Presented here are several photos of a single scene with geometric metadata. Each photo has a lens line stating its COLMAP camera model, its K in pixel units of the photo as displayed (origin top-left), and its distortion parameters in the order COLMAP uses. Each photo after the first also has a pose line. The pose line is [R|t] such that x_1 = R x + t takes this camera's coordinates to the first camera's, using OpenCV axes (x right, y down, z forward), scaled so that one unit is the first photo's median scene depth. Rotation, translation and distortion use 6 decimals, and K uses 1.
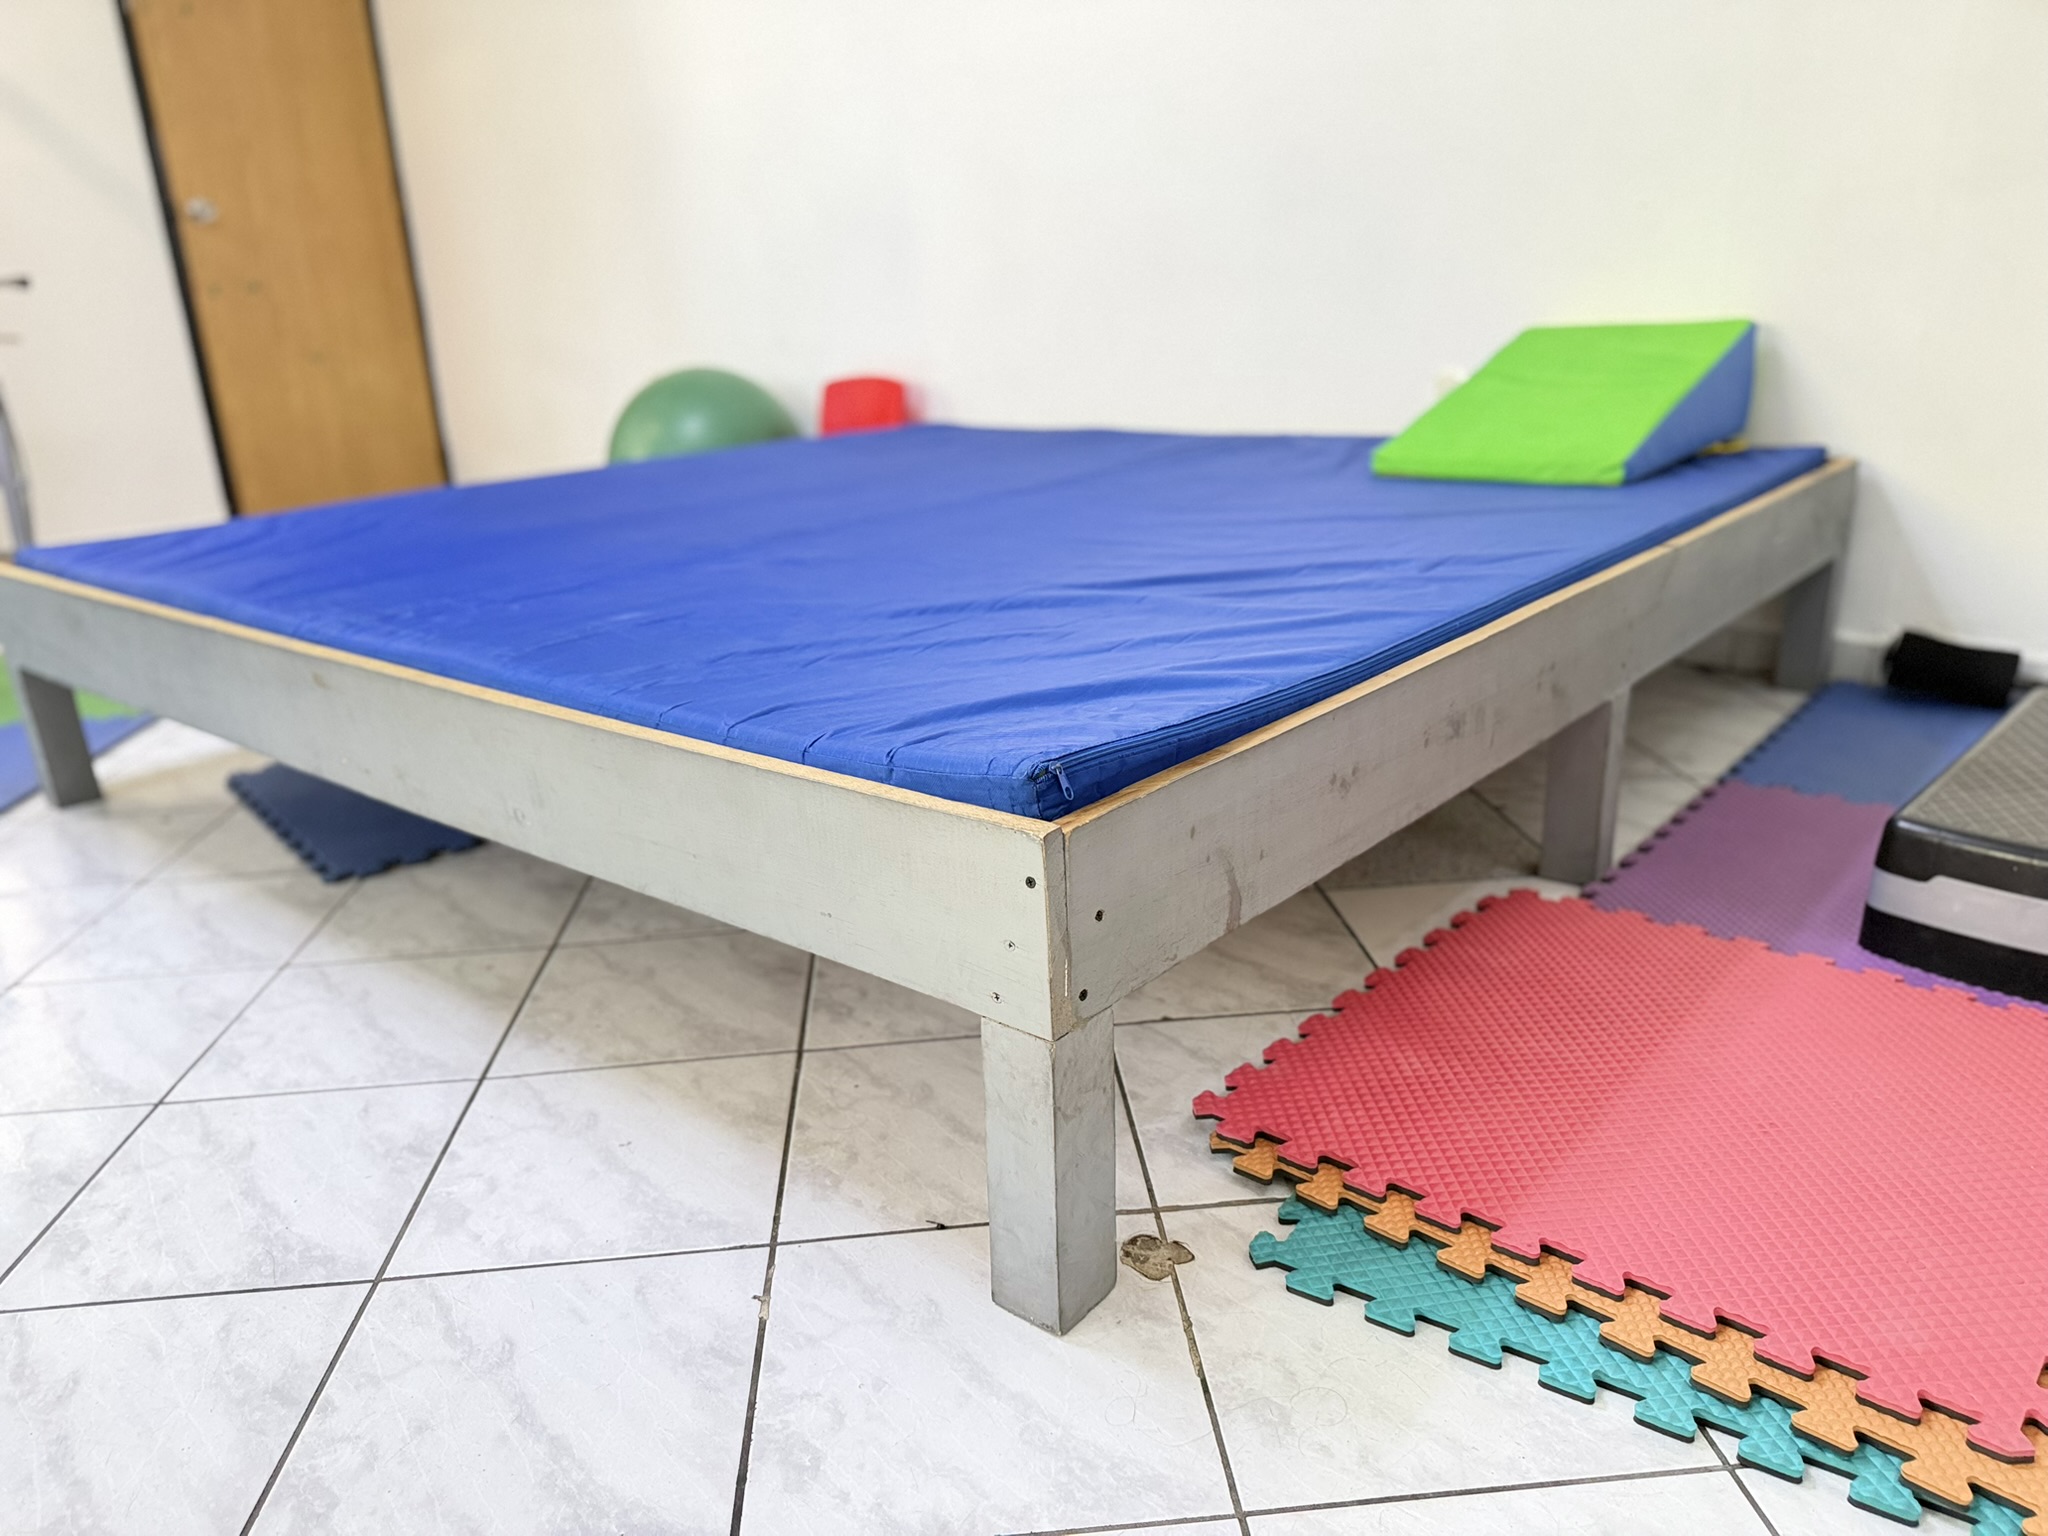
lens RADIAL K [[1492.4, 0, 1024.0], [0, 1492.4, 768.0], [0, 0, 1]] dist [0.033542, -0.001871]
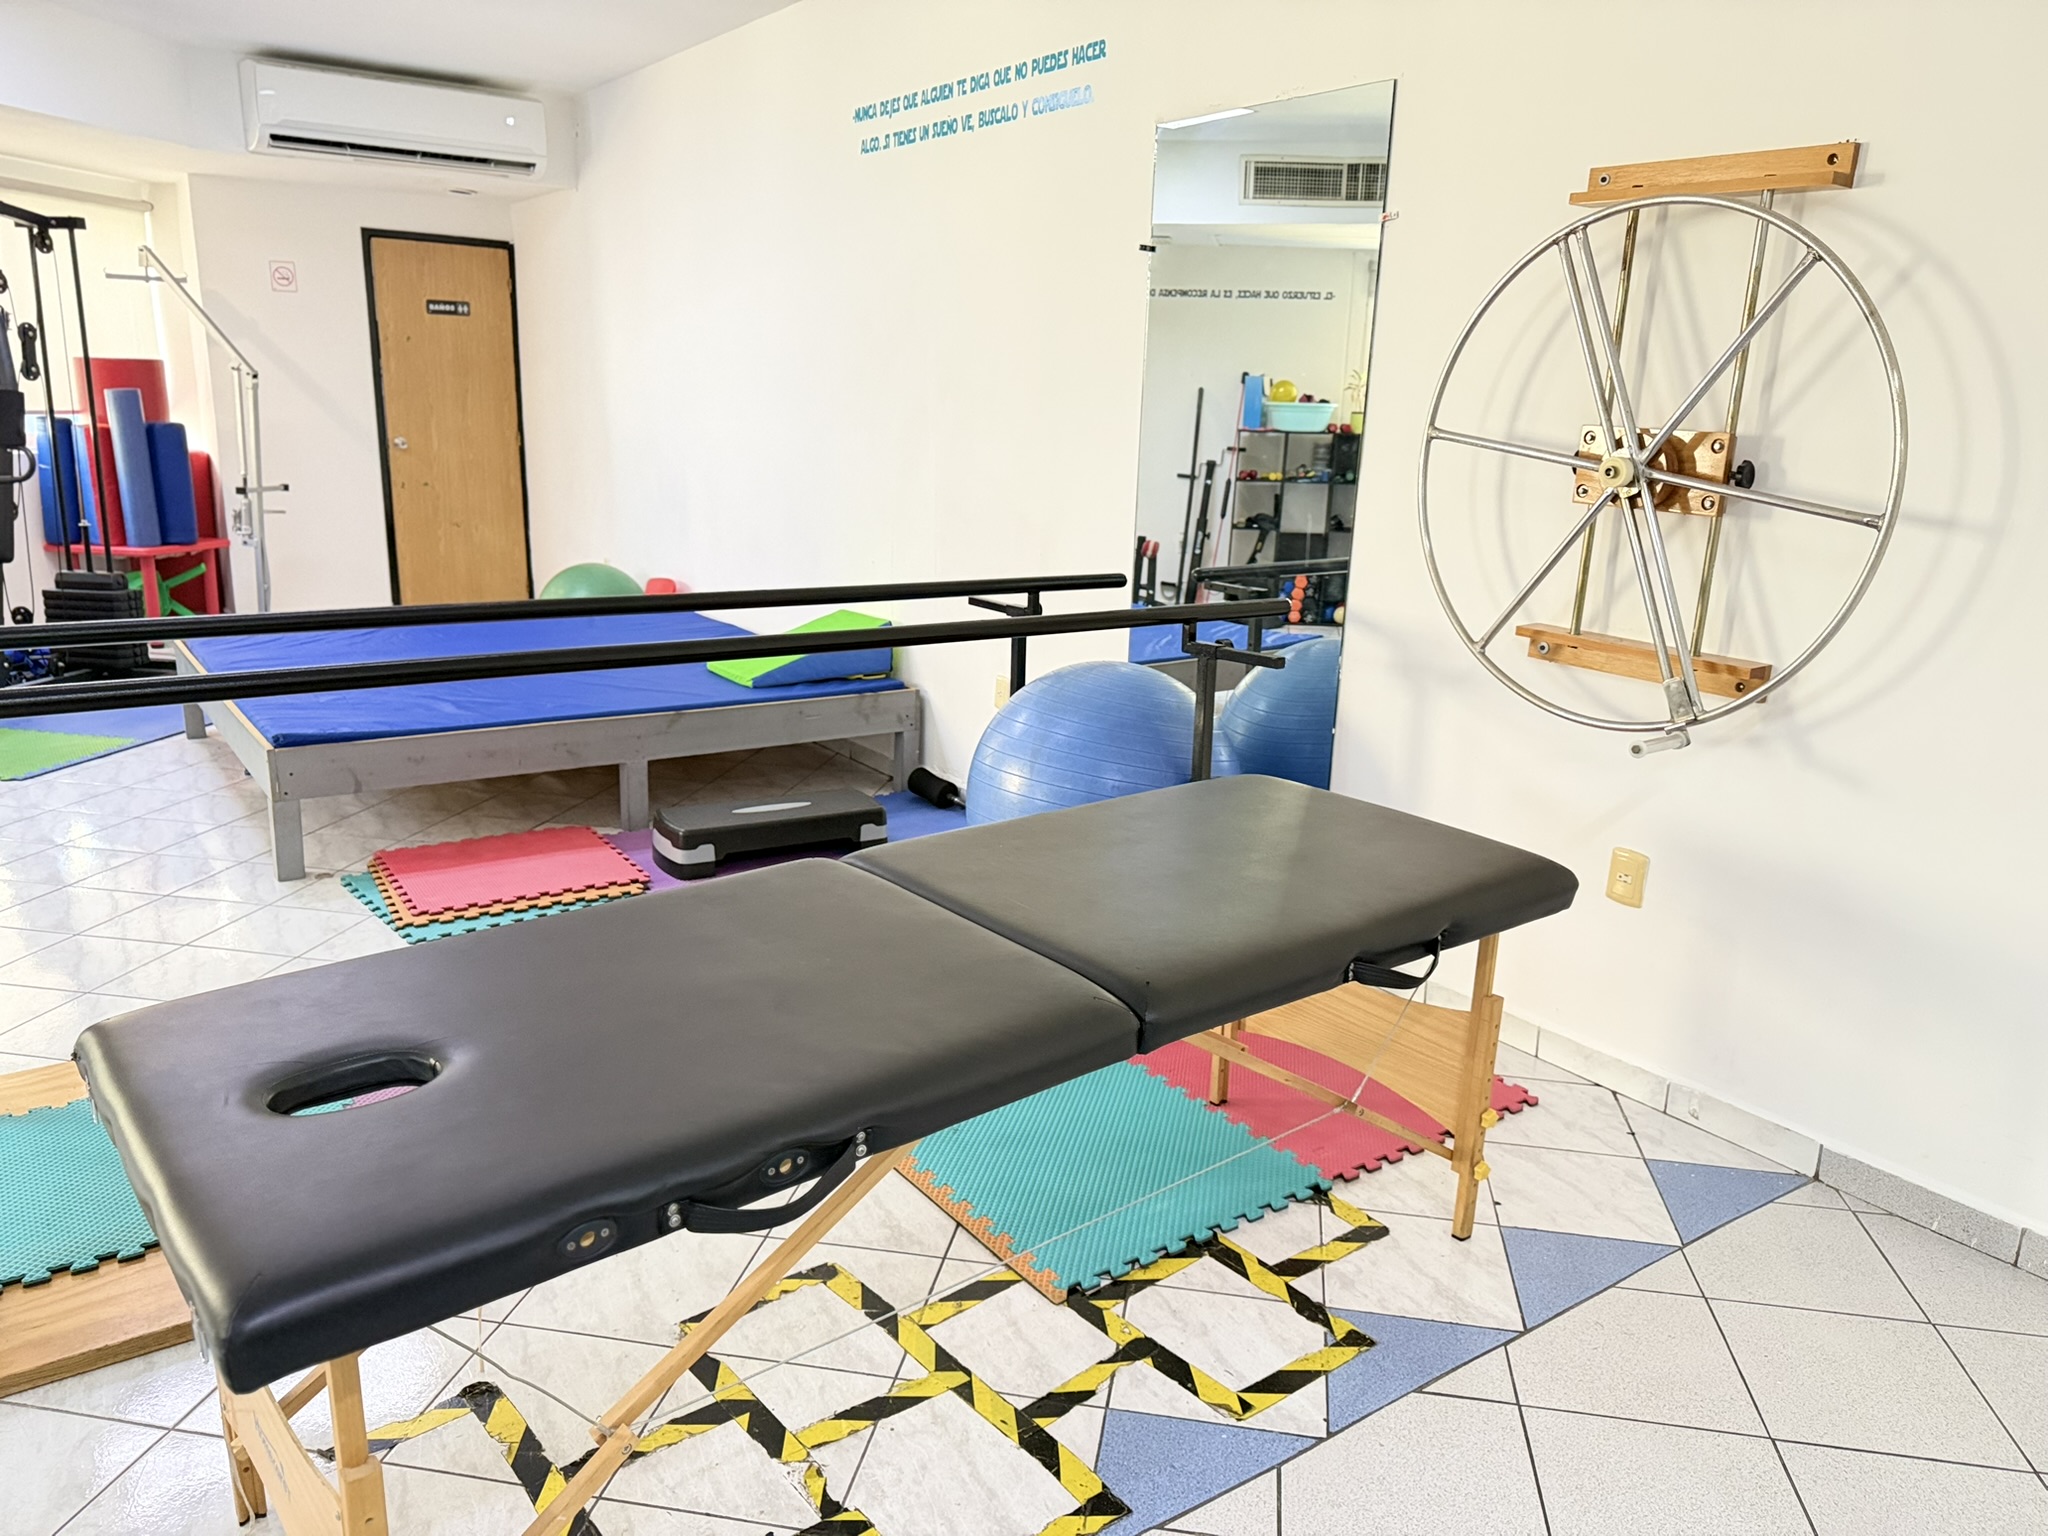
lens RADIAL K [[1476.0, 0, 1017.3], [0, 1476.0, 785.6], [0, 0, 1]] dist [0.045621, -0.088045]
pose [[0.965628, 0.134913, -0.222172, 1.324424], [-0.147212, 0.988309, -0.039683, -0.001191], [0.214221, 0.071026, 0.974200, -1.163704]]
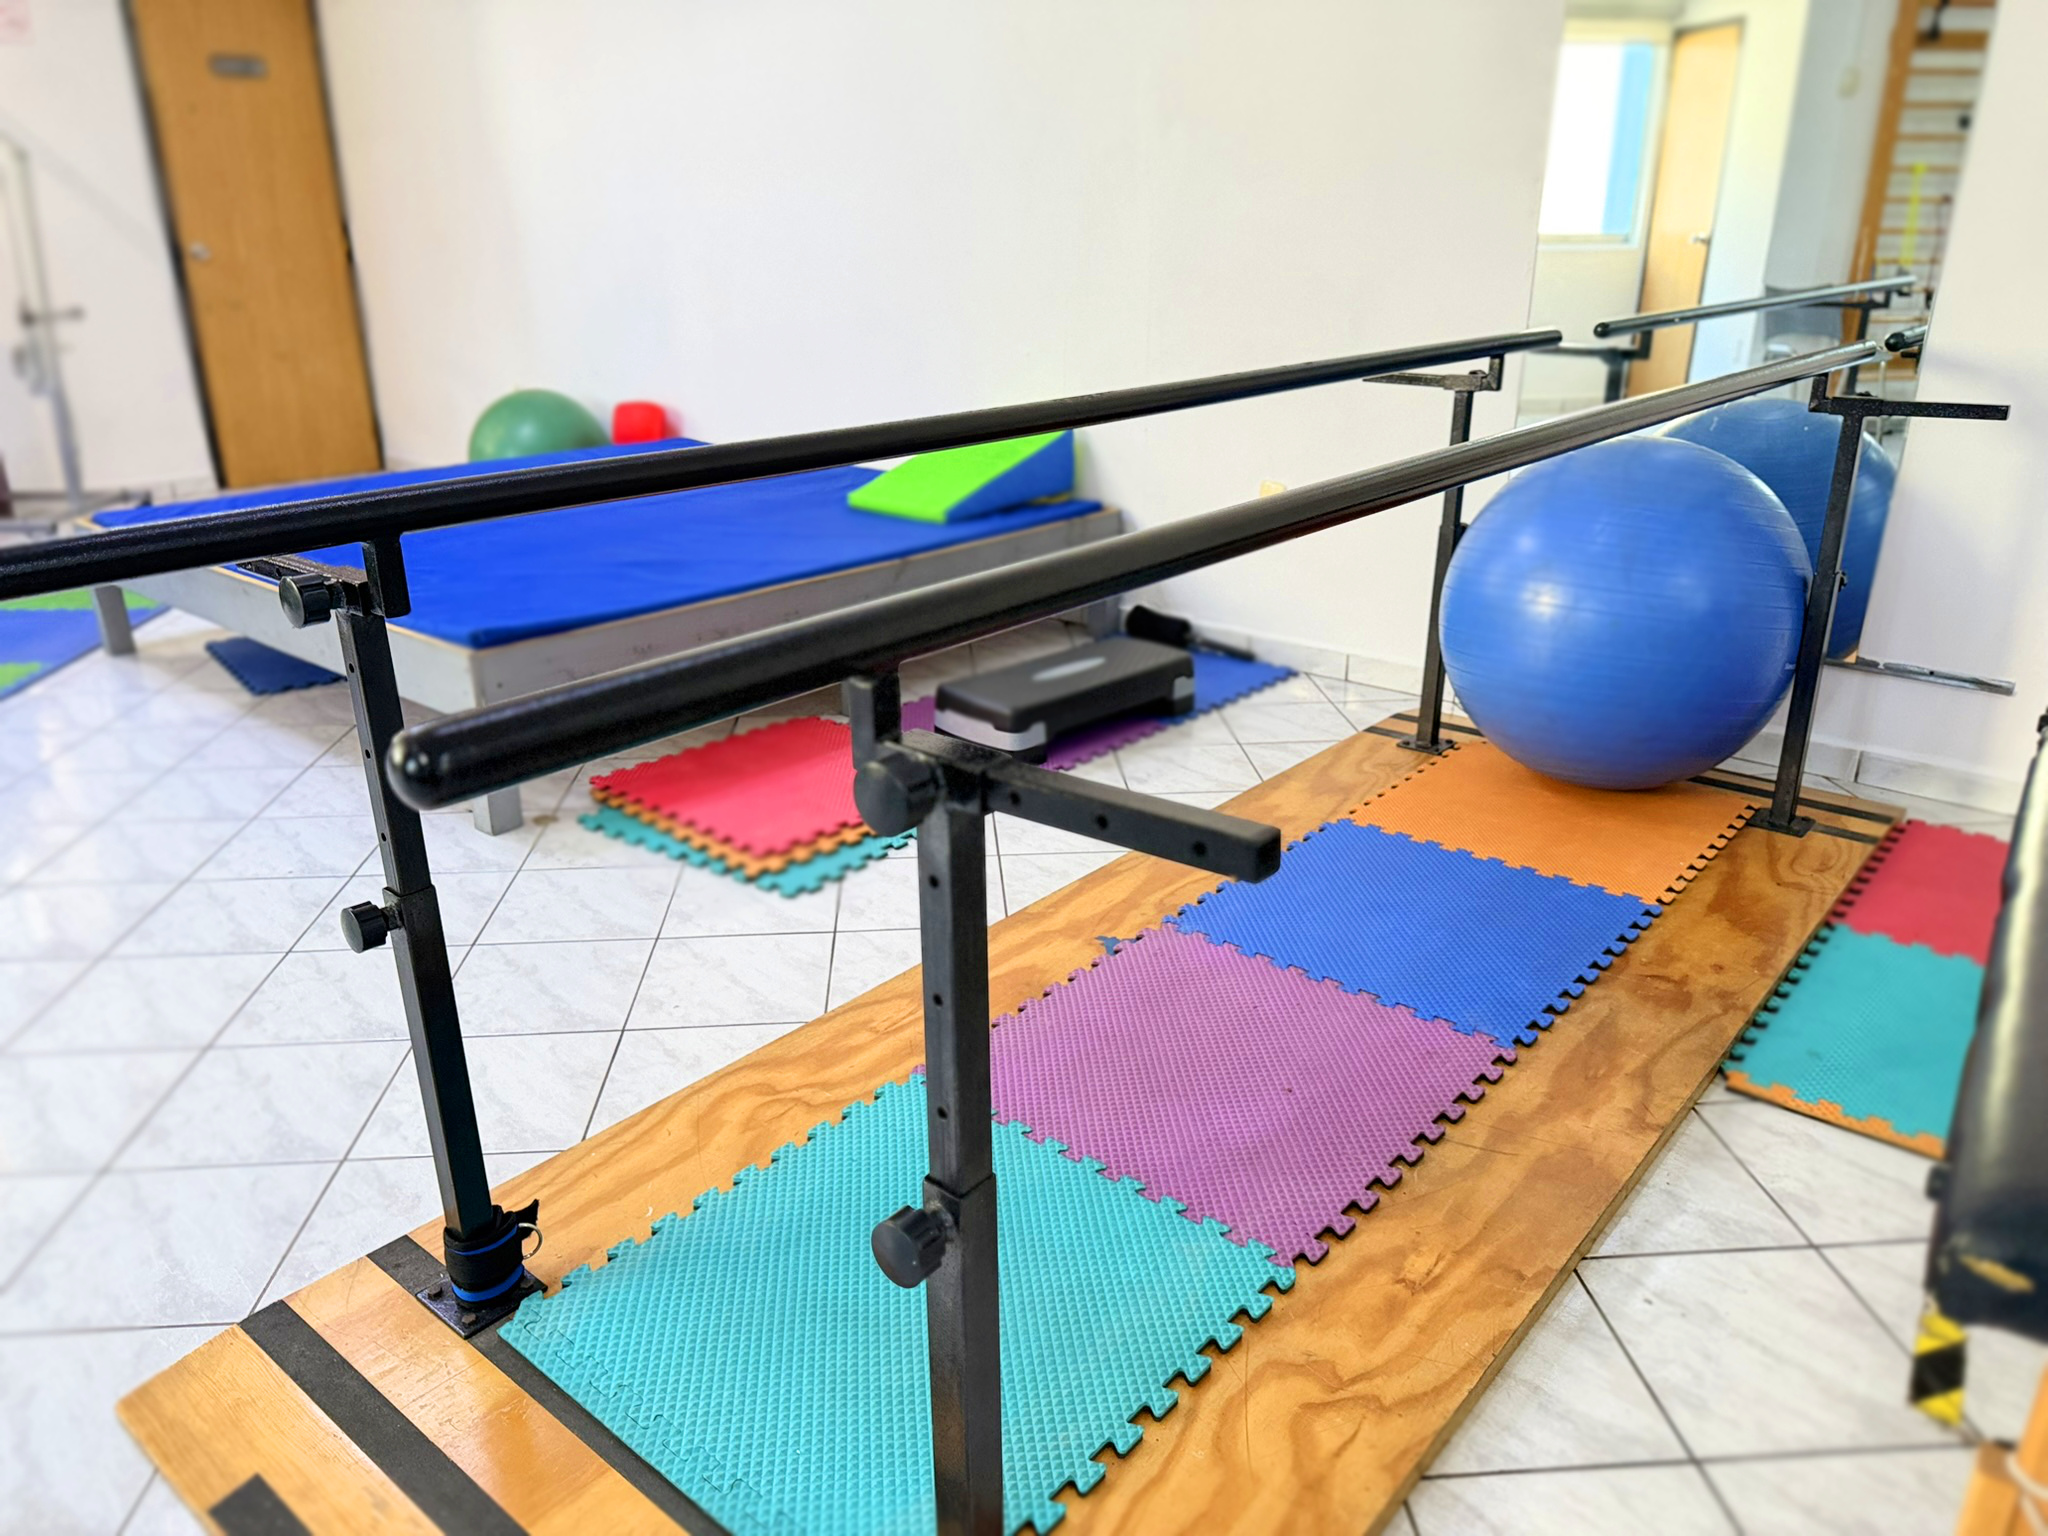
lens RADIAL K [[1462.0, 0, 1020.8], [0, 1462.0, 794.1], [0, 0, 1]] dist [0.105677, -0.131625]
pose [[0.999032, 0.043555, 0.006177, 0.487562], [-0.043840, 0.997363, 0.057842, 0.044830], [-0.003642, -0.058057, 0.998307, -0.877118]]
